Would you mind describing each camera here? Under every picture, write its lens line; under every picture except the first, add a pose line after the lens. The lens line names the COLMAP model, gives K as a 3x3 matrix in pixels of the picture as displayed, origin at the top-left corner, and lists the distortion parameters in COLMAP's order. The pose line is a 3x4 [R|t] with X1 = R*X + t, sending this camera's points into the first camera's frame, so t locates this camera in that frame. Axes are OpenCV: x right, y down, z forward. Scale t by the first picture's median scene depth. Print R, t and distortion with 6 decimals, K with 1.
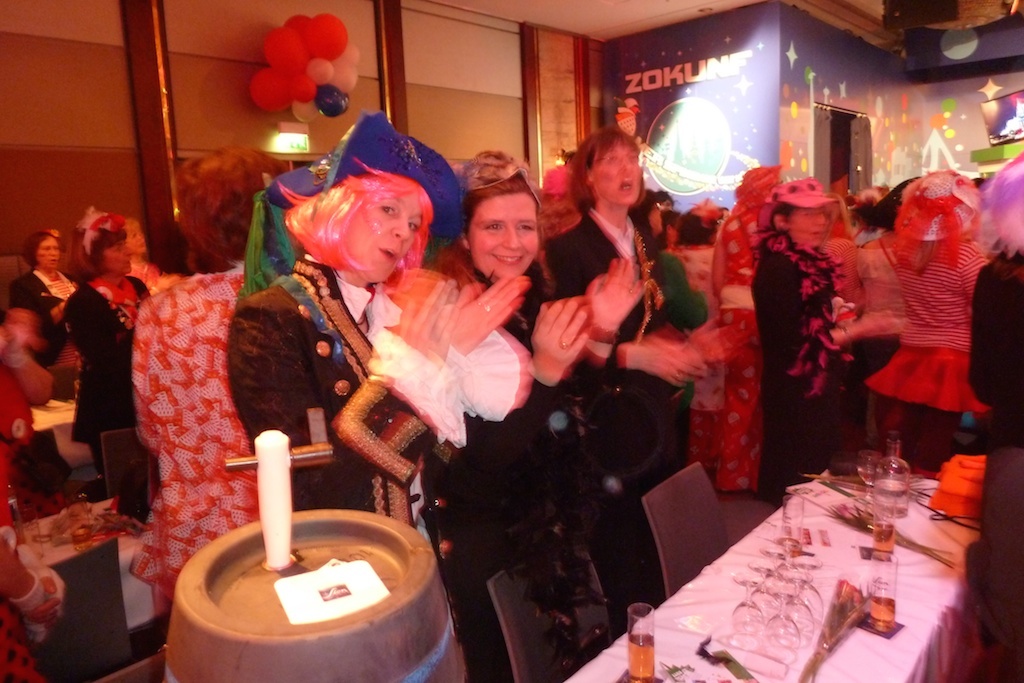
lens RADIAL K [[738.5, 0, 519.6], [0, 738.5, 345.3], [0, 0, 1]] dist [-0.029896, 0.010584]
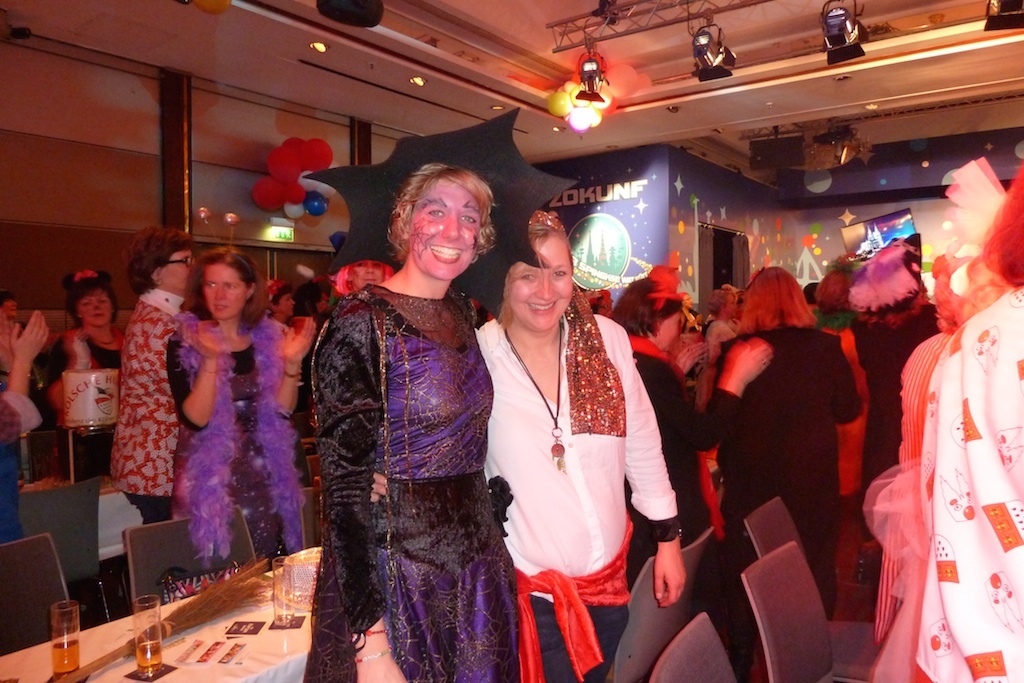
lens RADIAL K [[738.5, 0, 510.8], [0, 738.5, 346.0], [0, 0, 1]] dist [-0.029896, 0.010584]
pose [[0.995686, 0.036469, 0.085322, -0.014772], [-0.025153, 0.991178, -0.130126, 0.047989], [-0.089315, 0.127418, 0.987820, -0.179213]]
